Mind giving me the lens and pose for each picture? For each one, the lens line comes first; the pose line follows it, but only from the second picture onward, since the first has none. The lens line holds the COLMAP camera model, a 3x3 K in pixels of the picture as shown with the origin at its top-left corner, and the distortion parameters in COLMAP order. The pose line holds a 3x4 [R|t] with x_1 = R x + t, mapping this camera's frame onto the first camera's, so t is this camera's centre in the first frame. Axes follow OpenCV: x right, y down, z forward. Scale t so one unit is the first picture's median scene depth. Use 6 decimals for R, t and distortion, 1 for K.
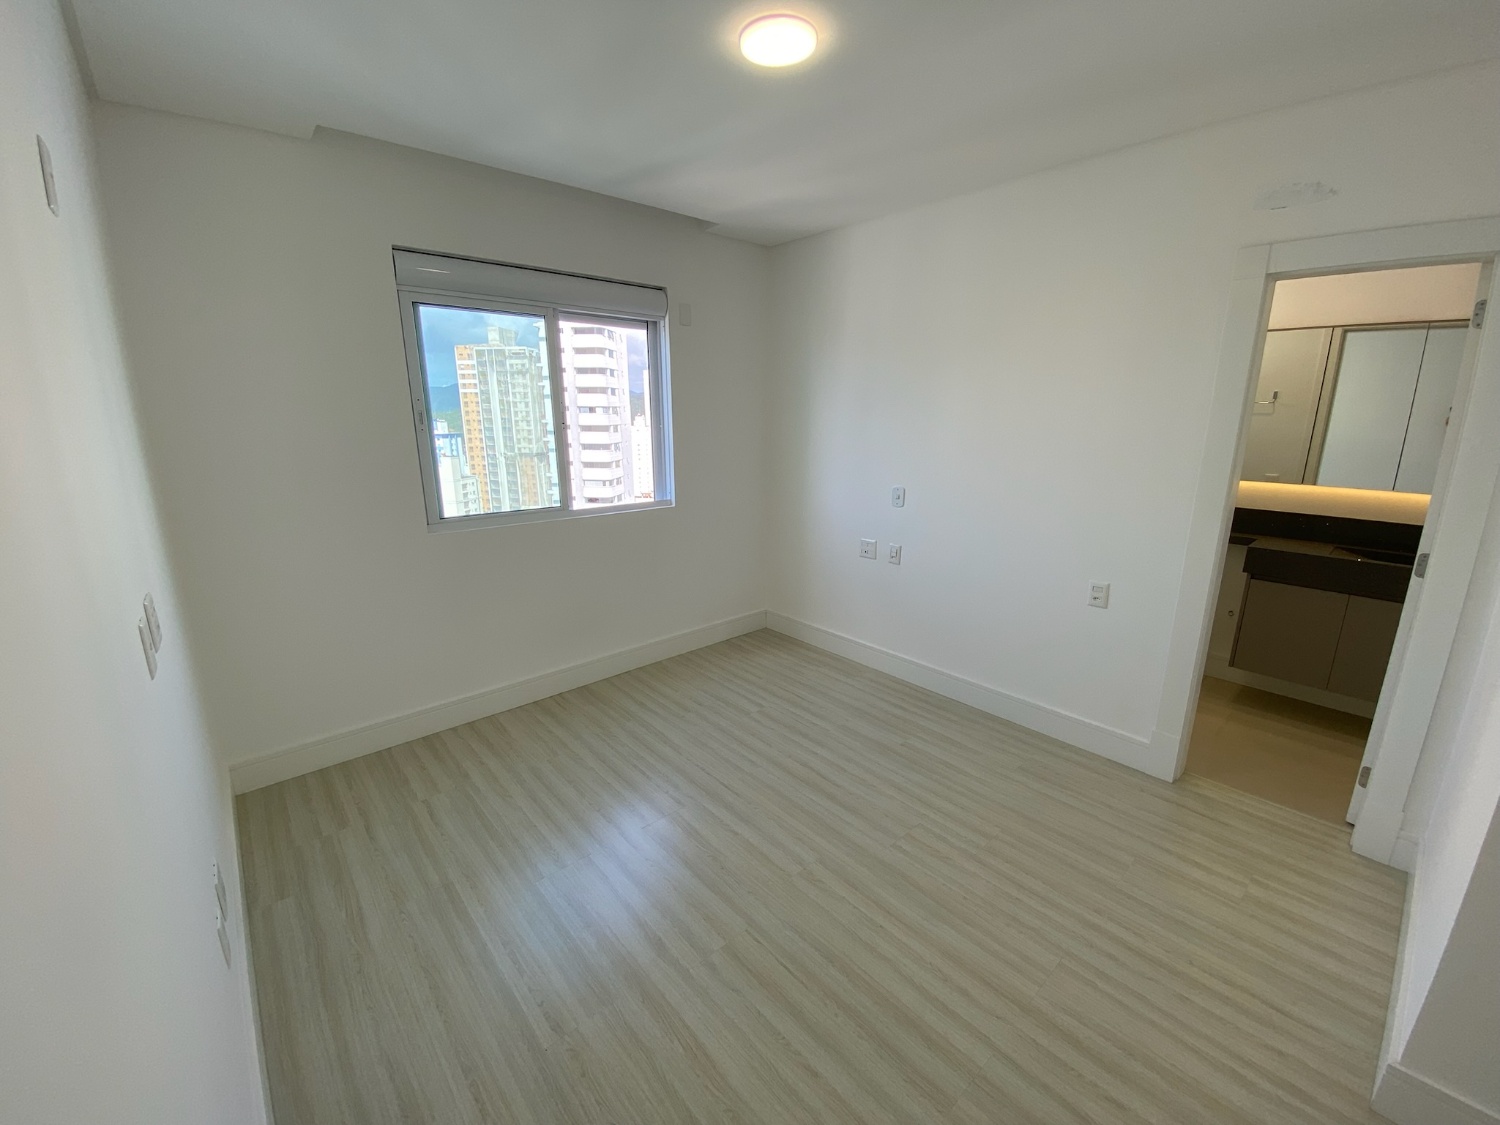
lens RADIAL K [[599.8, 0, 753.1], [0, 599.8, 559.1], [0, 0, 1]] dist [0.002224, -0.011269]
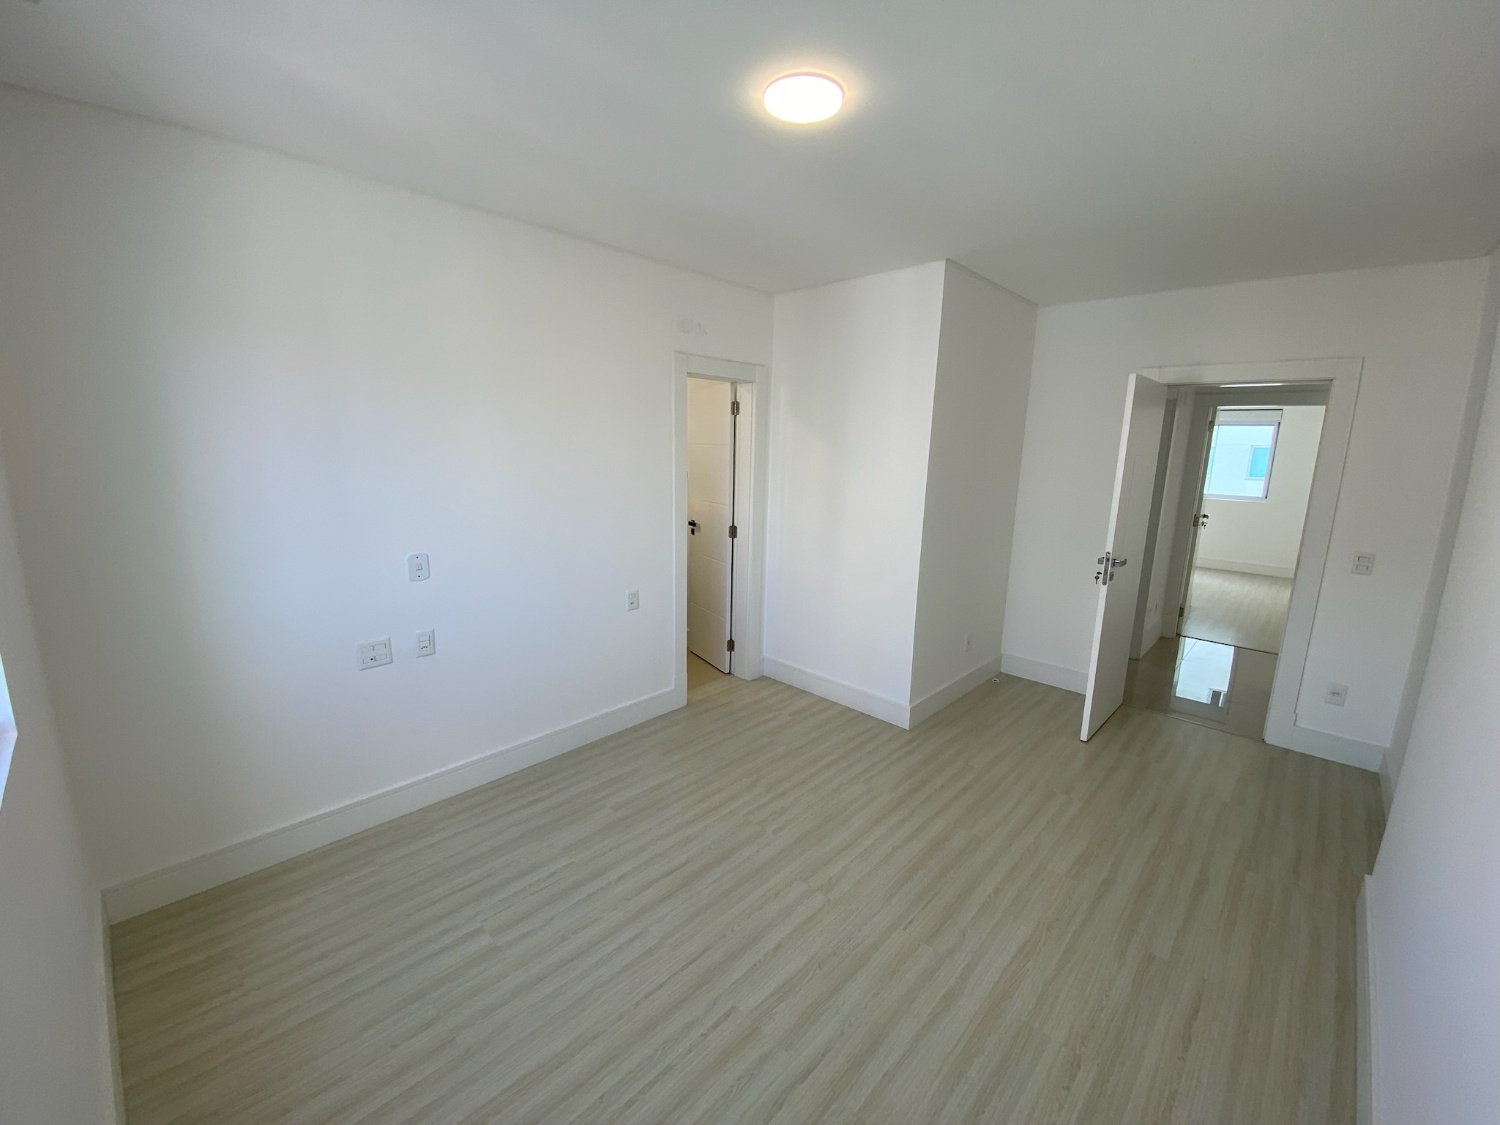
lens RADIAL K [[599.8, 0, 748.4], [0, 599.8, 539.3], [0, 0, 1]] dist [0.002224, -0.011269]
pose [[-0.074915, -0.163829, 0.983640, -0.720212], [0.219461, 0.959518, 0.176526, -0.250404], [-0.972741, 0.229096, -0.035928, 0.863250]]
